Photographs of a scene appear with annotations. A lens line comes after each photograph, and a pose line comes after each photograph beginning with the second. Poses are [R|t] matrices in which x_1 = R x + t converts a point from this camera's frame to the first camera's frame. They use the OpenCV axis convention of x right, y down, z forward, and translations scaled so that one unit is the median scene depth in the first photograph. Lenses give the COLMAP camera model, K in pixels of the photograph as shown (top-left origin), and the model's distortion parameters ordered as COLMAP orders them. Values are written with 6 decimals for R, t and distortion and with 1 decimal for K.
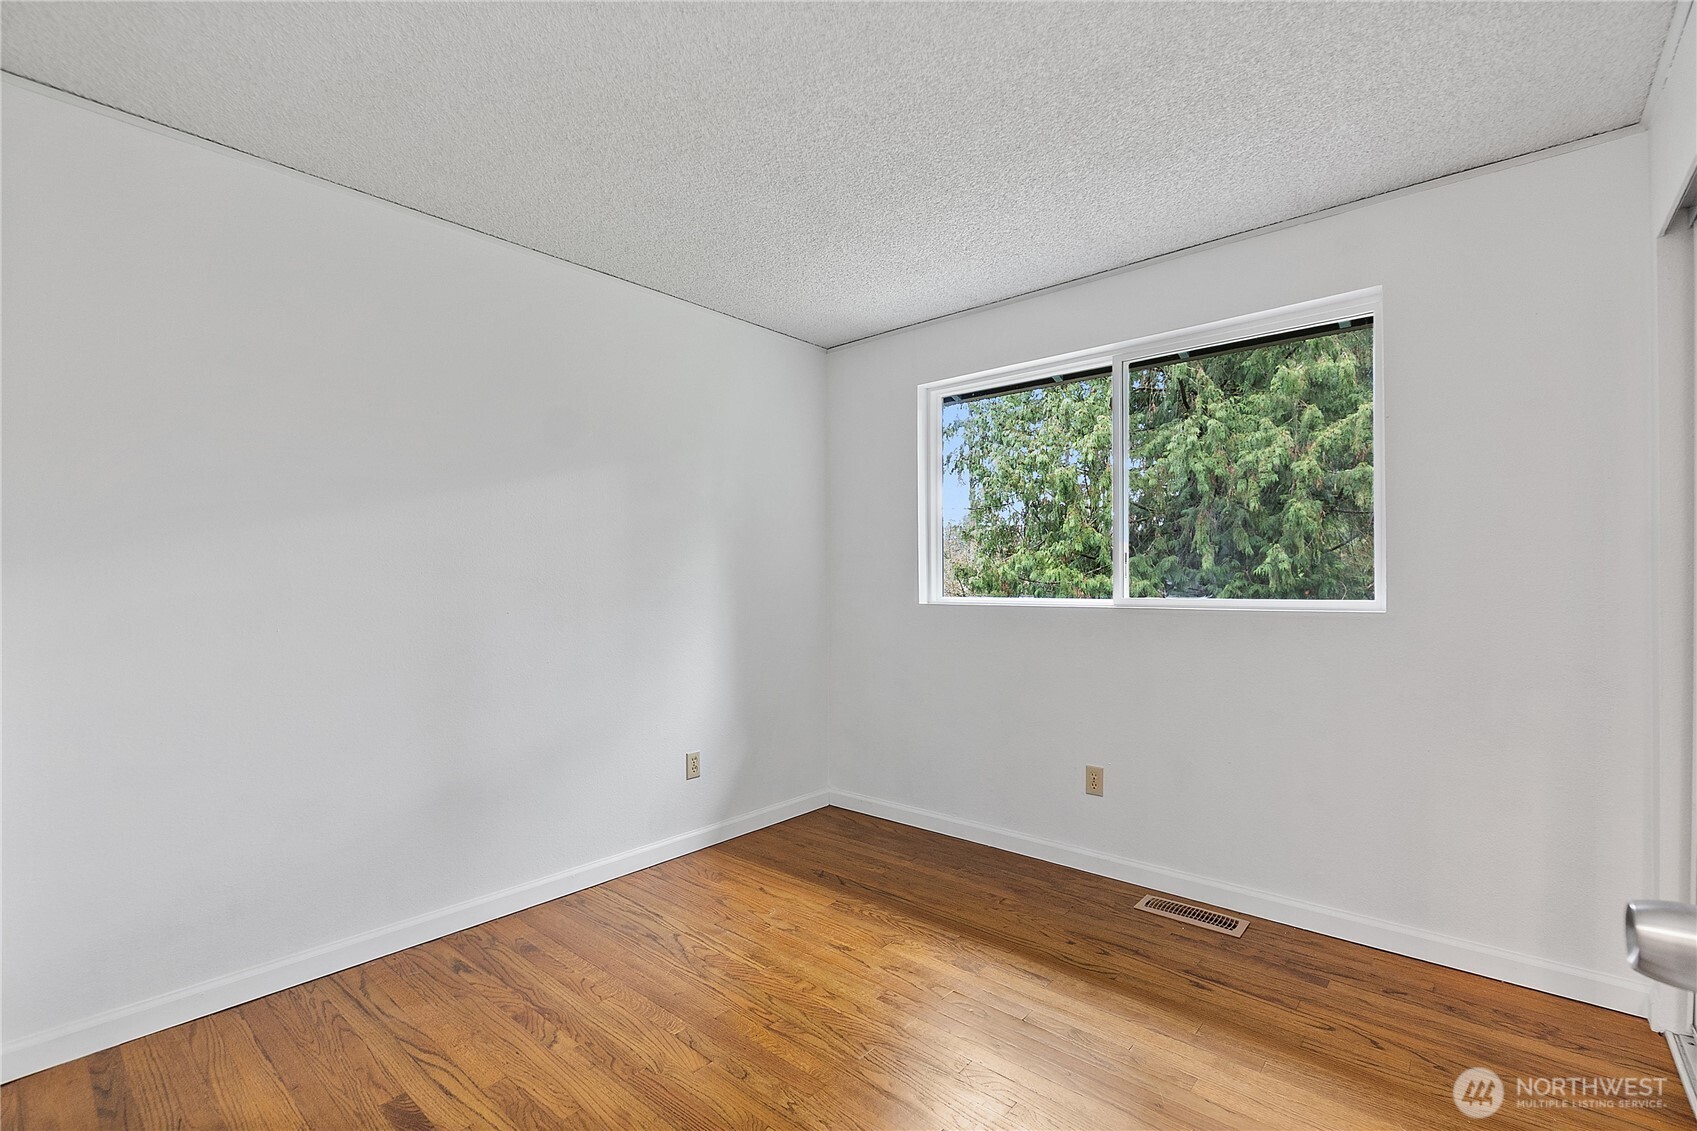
lens RADIAL K [[744.9, 0, 861.0], [0, 744.9, 576.1], [0, 0, 1]] dist [0.004613, 0.000435]
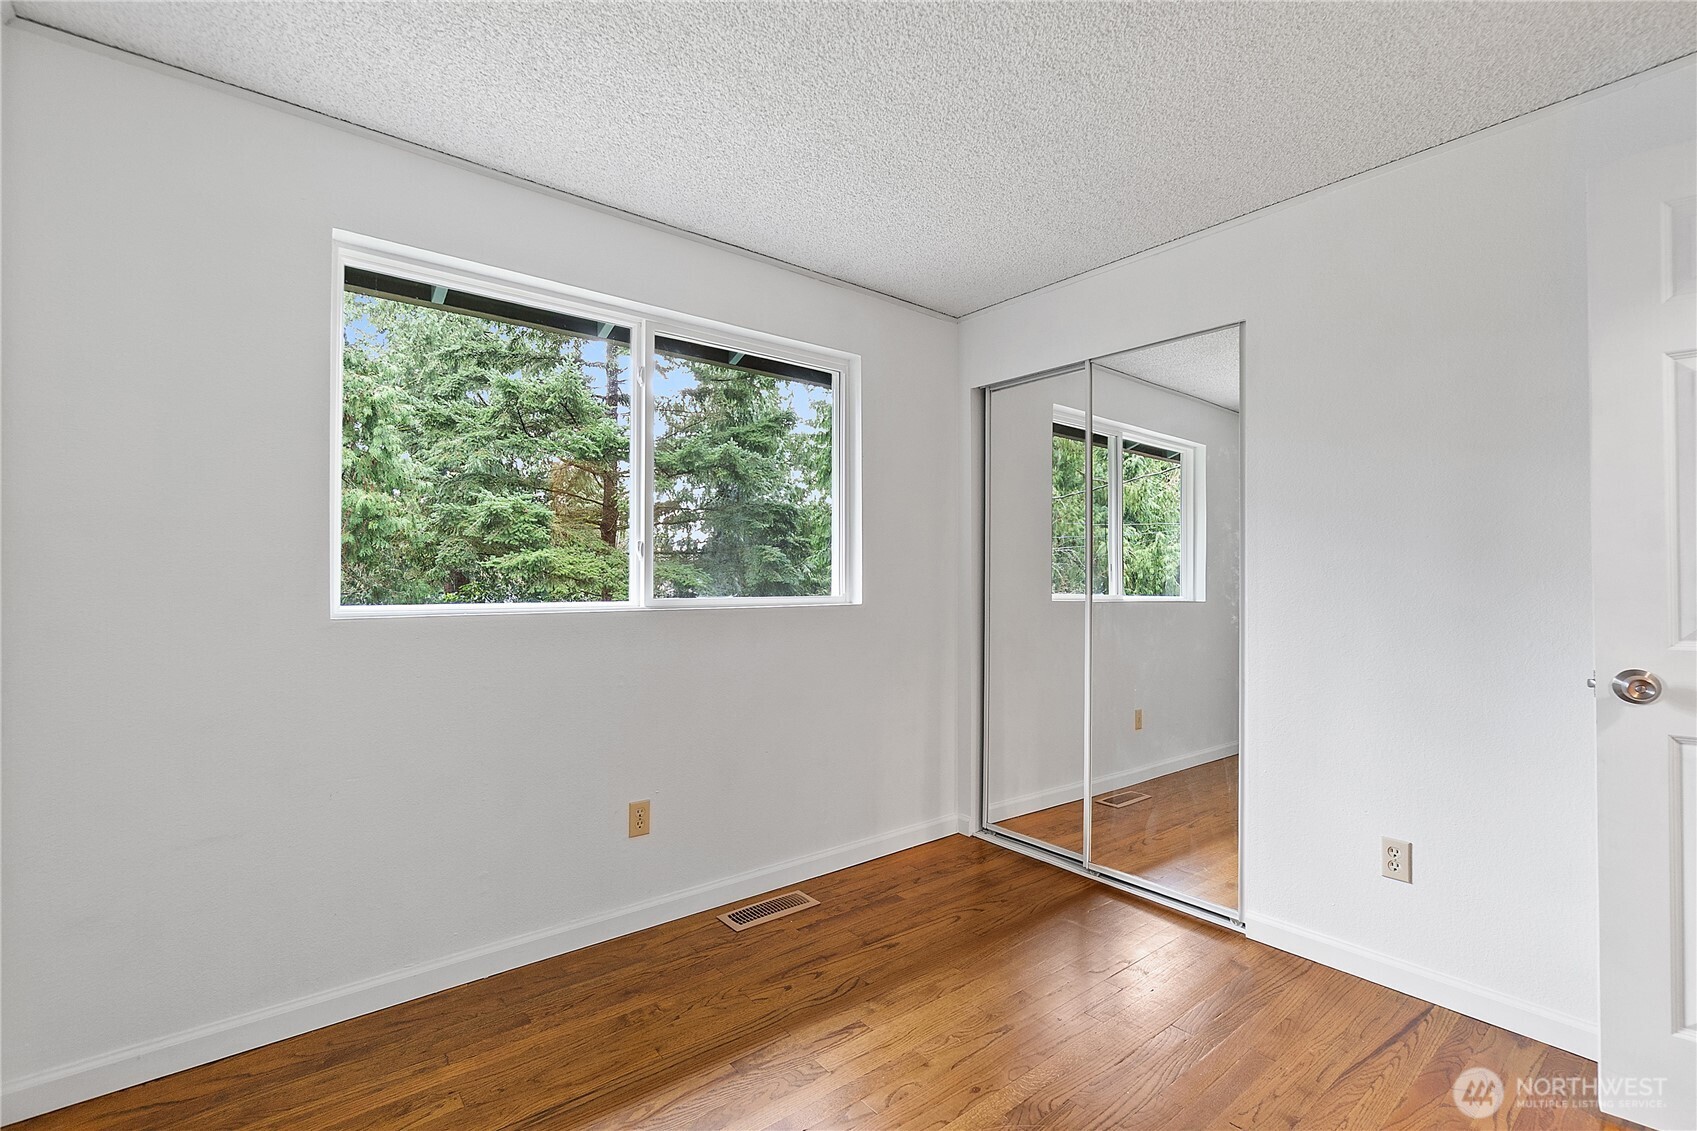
lens RADIAL K [[744.9, 0, 850.8], [0, 744.9, 566.1], [0, 0, 1]] dist [0.004613, 0.000435]
pose [[0.193557, 0.021036, 0.980863, -0.519296], [-0.006110, 0.999777, -0.020236, 0.007502], [-0.981070, -0.002076, 0.193642, 0.672889]]
